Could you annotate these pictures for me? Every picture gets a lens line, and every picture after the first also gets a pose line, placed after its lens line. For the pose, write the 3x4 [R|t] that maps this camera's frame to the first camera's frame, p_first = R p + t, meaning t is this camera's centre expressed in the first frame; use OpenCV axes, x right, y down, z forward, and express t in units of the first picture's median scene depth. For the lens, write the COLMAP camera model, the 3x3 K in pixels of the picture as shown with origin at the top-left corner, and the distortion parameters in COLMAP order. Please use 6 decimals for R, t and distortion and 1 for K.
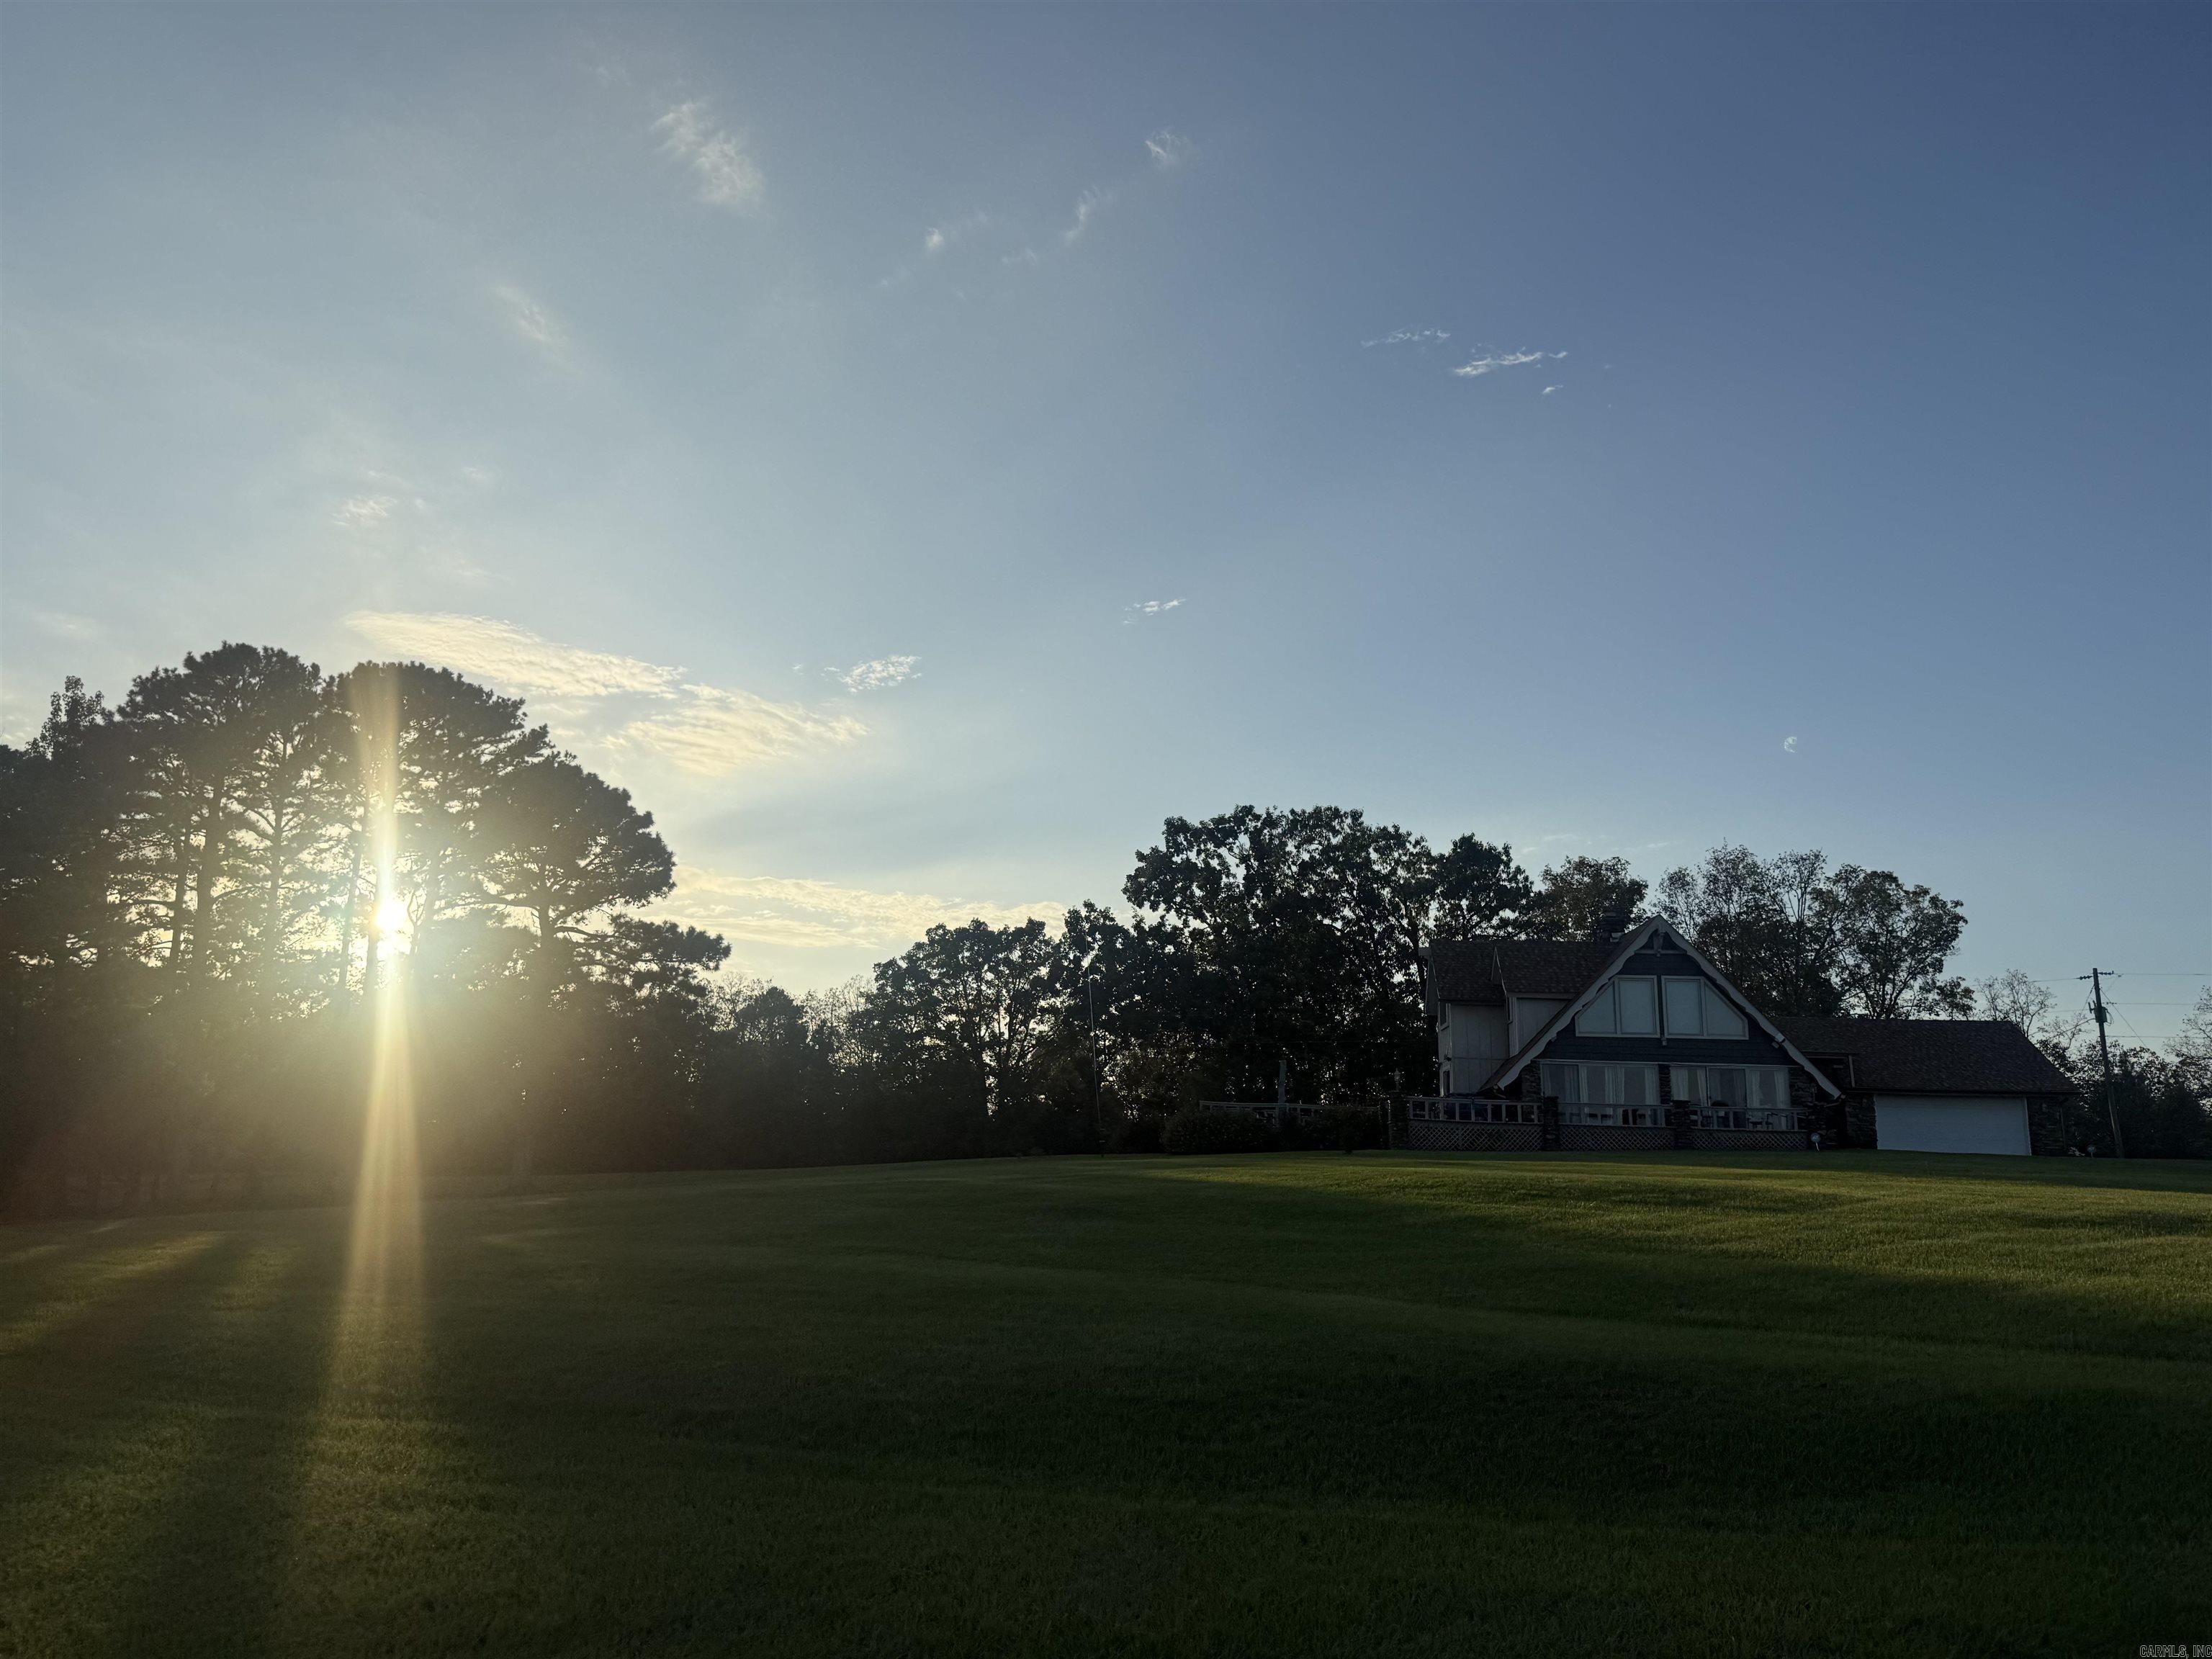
lens RADIAL K [[1551.9, 0, 1106.0], [0, 1551.9, 829.5], [0, 0, 1]] dist [0.113816, -0.171480]
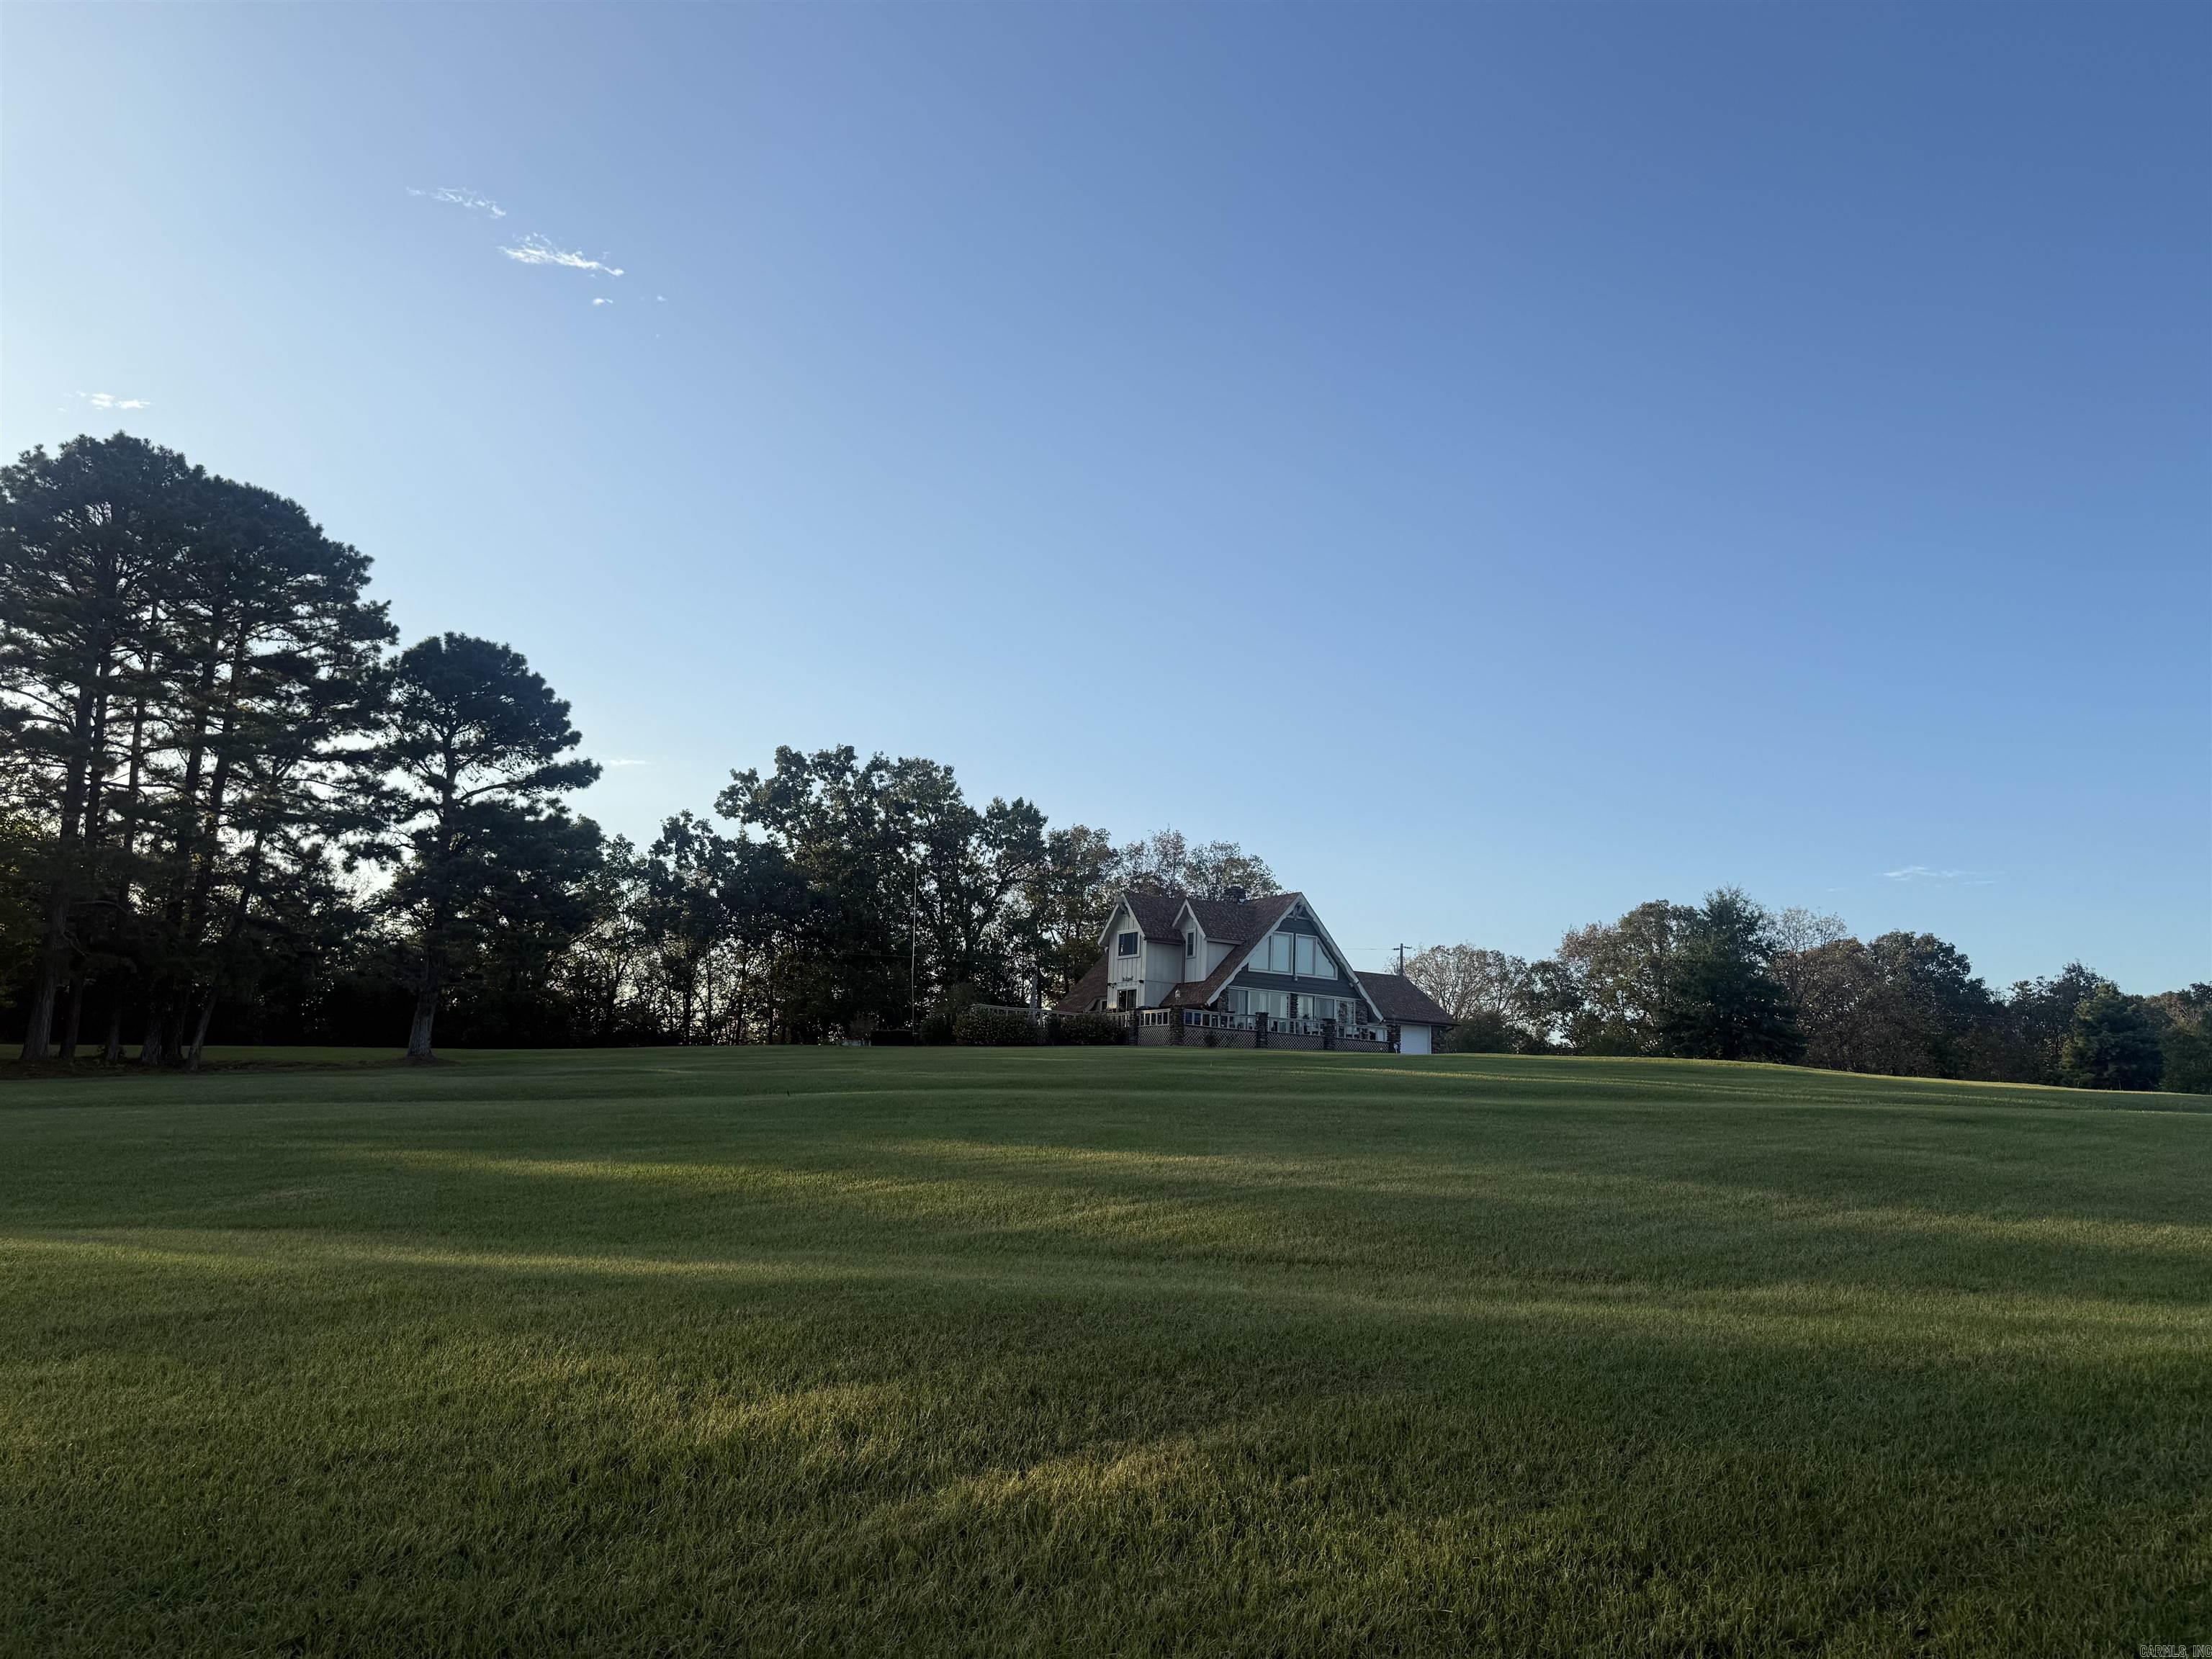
lens RADIAL K [[1557.1, 0, 1106.0], [0, 1557.1, 829.5], [0, 0, 1]] dist [0.118949, -0.186507]
pose [[0.759631, 0.106171, 0.641629, -0.723505], [-0.148935, 0.988765, 0.012714, 0.003749], [-0.633071, -0.105219, 0.766910, -0.008744]]
